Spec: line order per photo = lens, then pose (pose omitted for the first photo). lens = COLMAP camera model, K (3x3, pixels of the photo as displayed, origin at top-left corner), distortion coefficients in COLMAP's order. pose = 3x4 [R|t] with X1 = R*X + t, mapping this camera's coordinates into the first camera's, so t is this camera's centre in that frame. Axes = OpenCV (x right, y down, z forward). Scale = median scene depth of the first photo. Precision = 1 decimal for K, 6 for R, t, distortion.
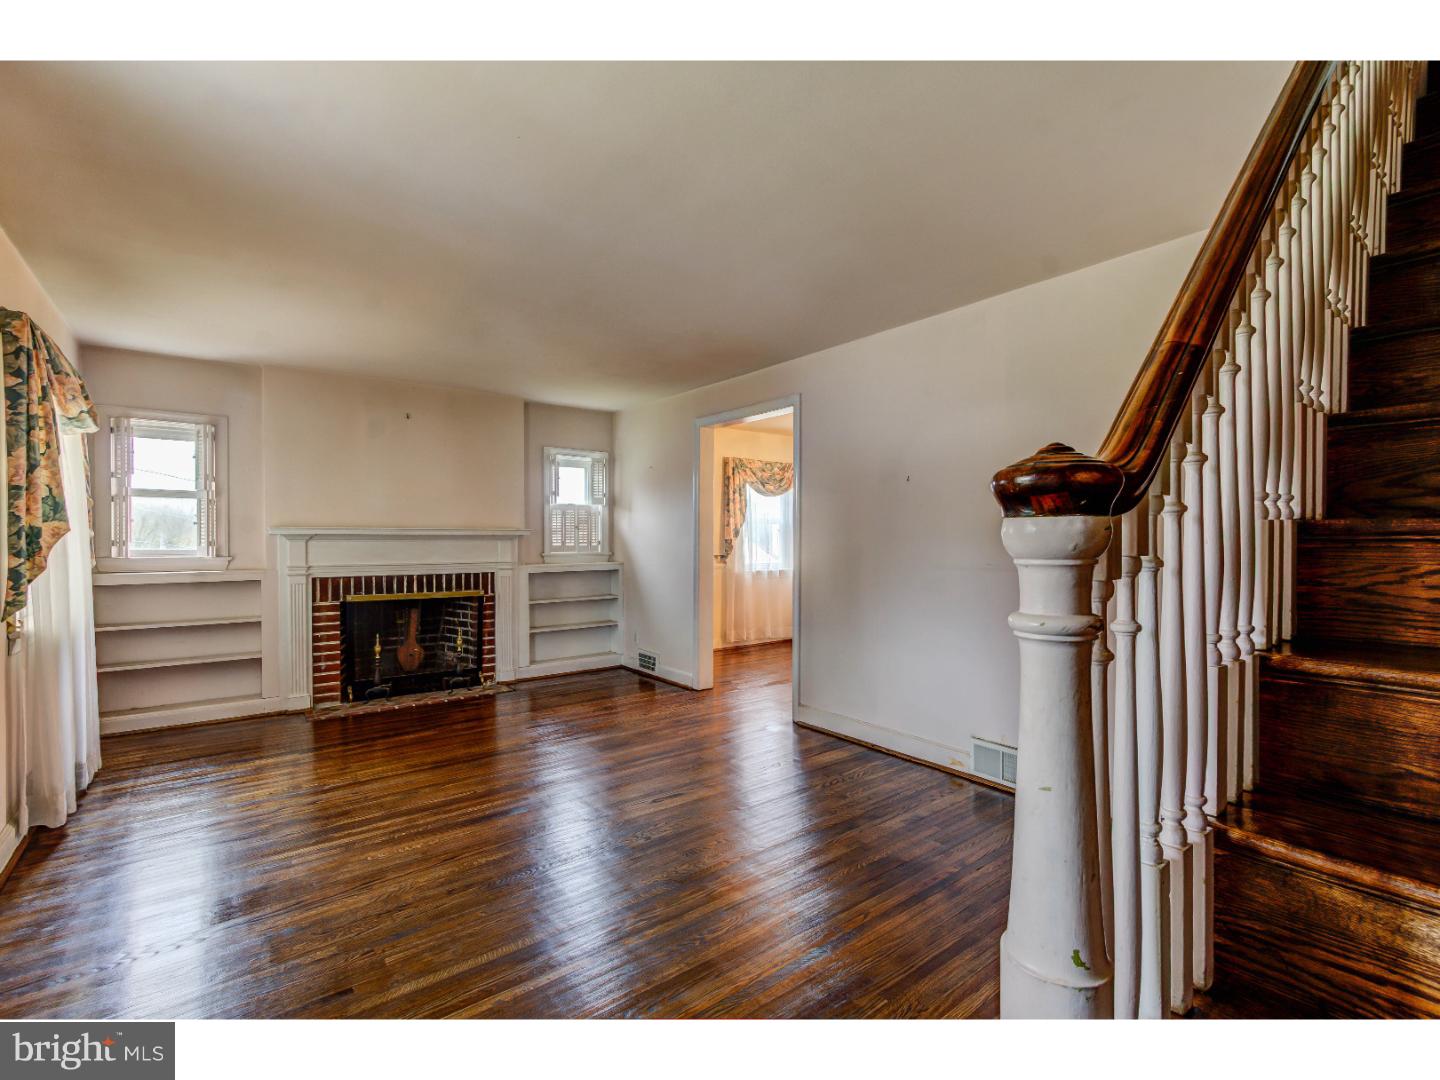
lens RADIAL K [[657.0, 0, 718.5], [0, 657.0, 548.4], [0, 0, 1]] dist [0.001653, 0.000680]
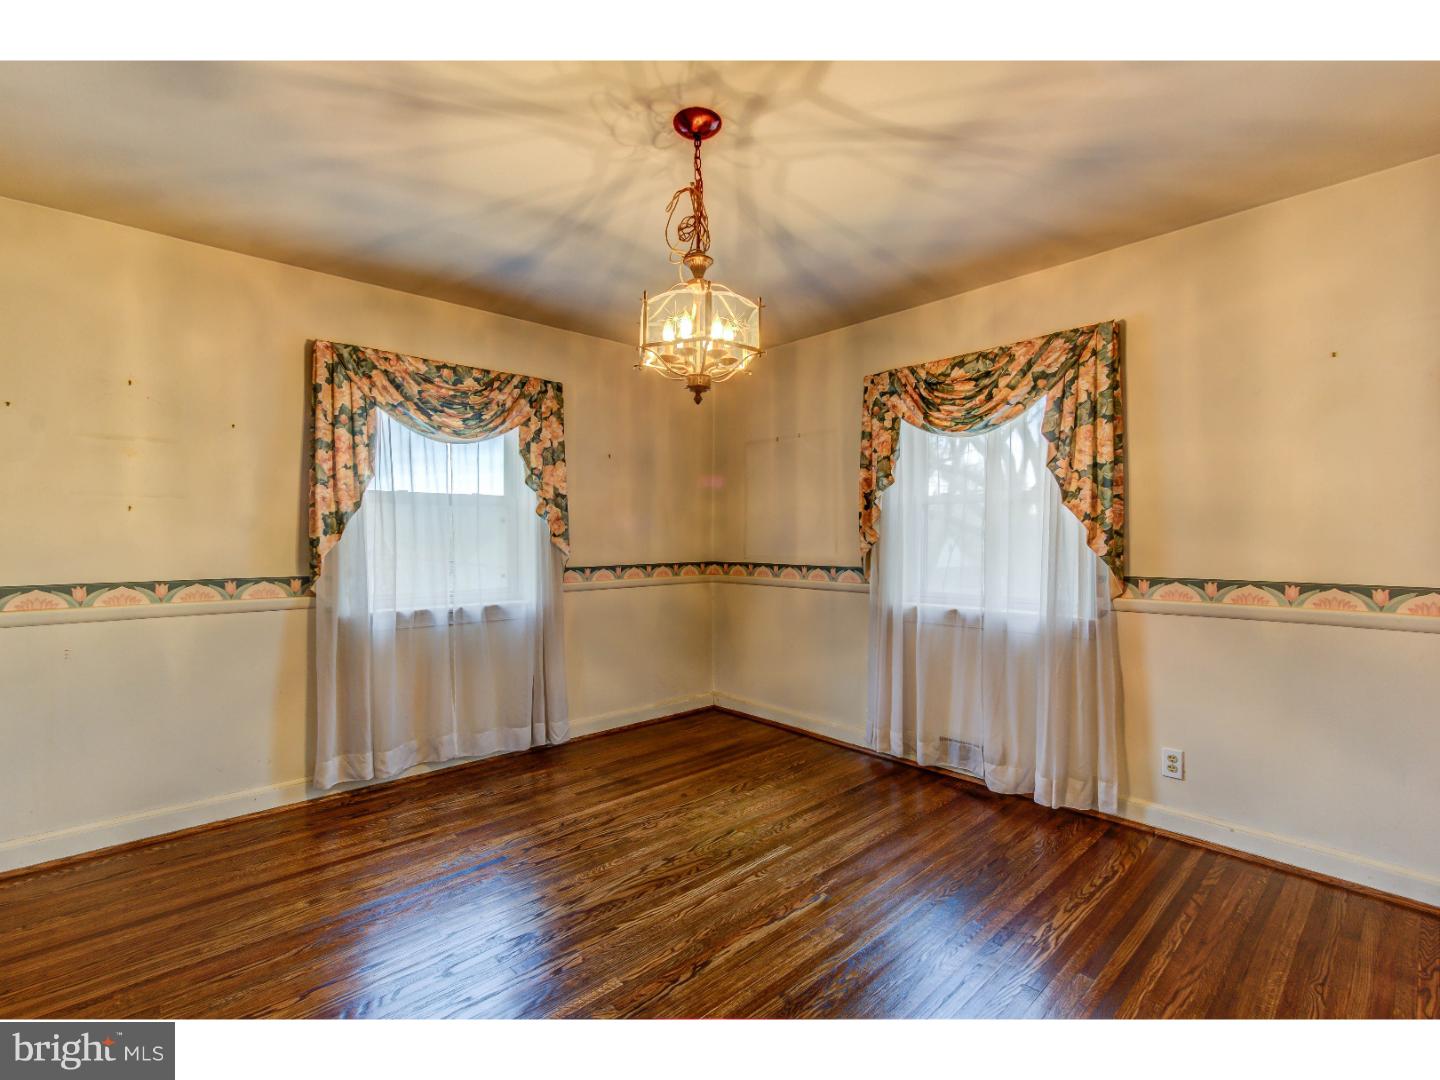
lens RADIAL K [[657.0, 0, 718.5], [0, 657.0, 548.4], [0, 0, 1]] dist [0.001653, 0.000680]
pose [[0.996021, -0.000532, 0.089118, 0.309437], [0.000289, 0.999996, 0.002743, -0.011648], [-0.089120, -0.002706, 0.996017, 0.765958]]
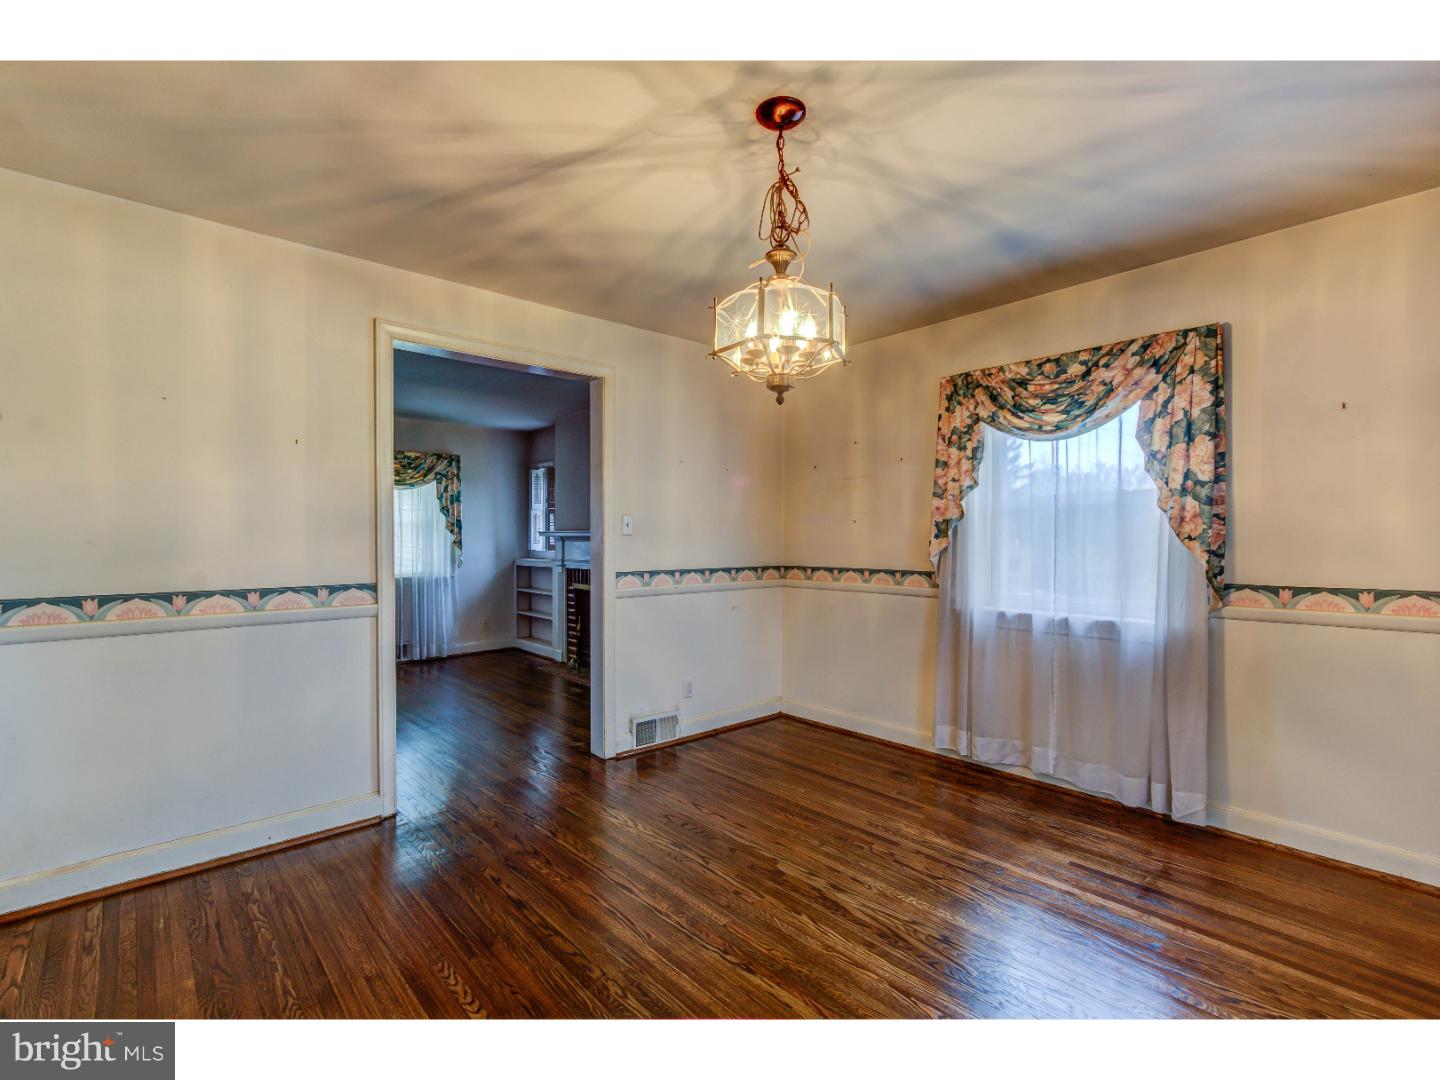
lens RADIAL K [[657.0, 0, 718.5], [0, 657.0, 548.4], [0, 0, 1]] dist [0.001653, 0.000680]
pose [[0.073905, 0.015831, -0.997140, 0.681073], [-0.013597, 0.999797, 0.014866, -0.018240], [0.997173, 0.012460, 0.074105, 1.073574]]
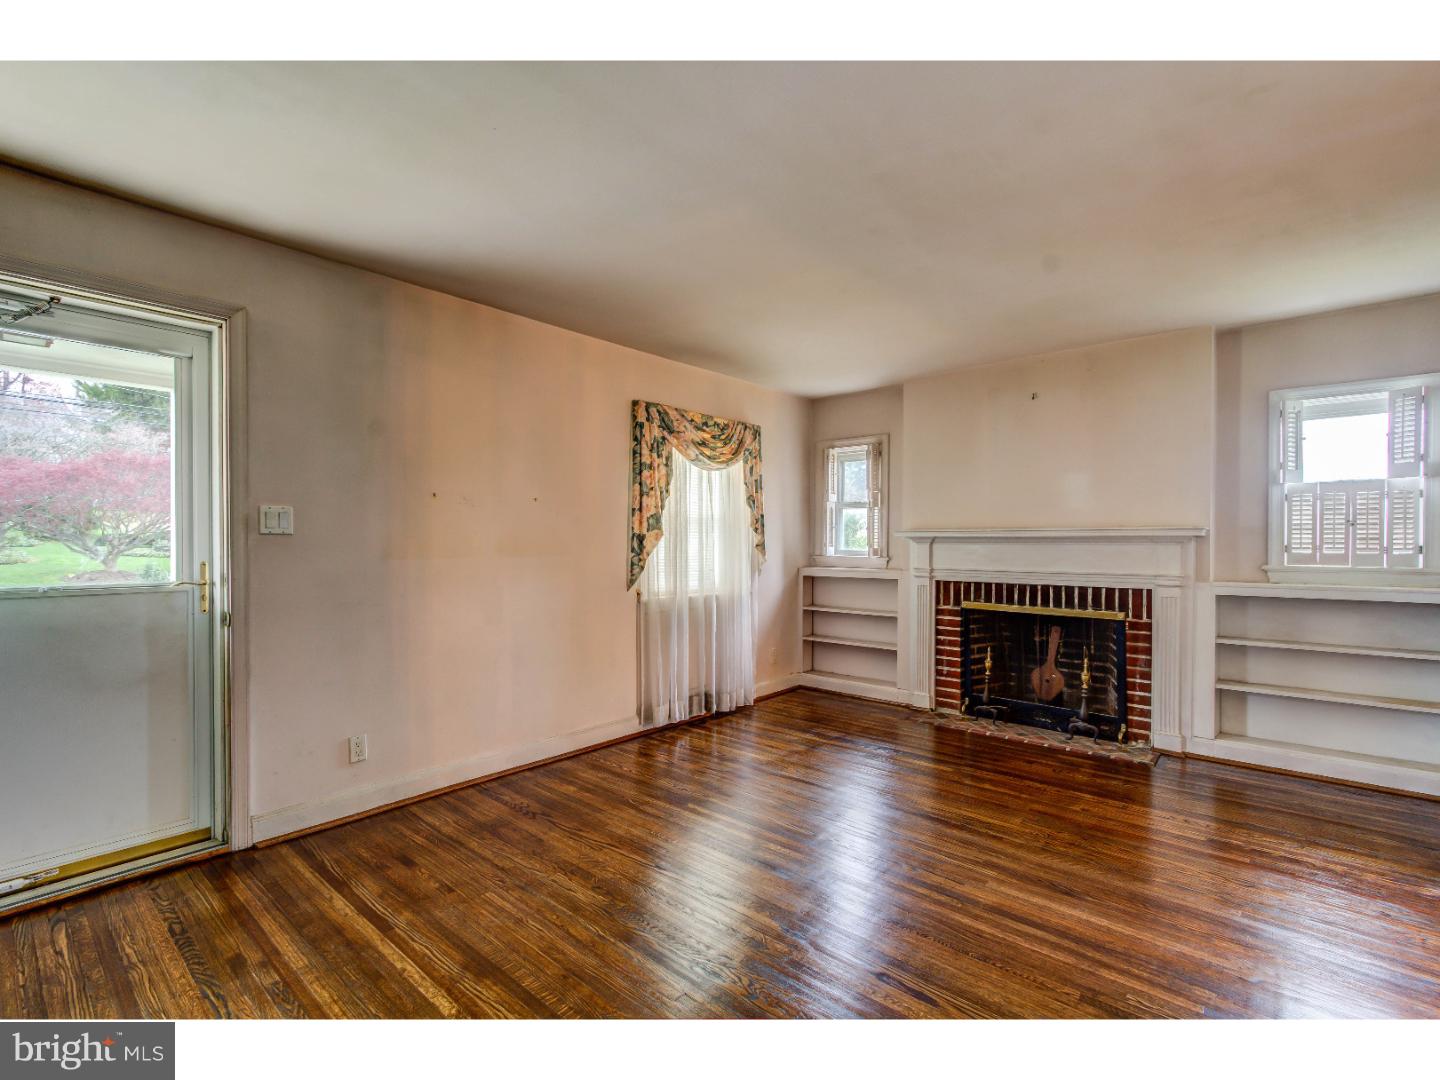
lens RADIAL K [[657.0, 0, 718.5], [0, 657.0, 548.4], [0, 0, 1]] dist [0.001653, 0.000680]
pose [[0.193017, 0.009856, -0.981146, 0.267362], [-0.015813, 0.999851, 0.006933, -0.005213], [0.981068, 0.014177, 0.193144, 0.423642]]
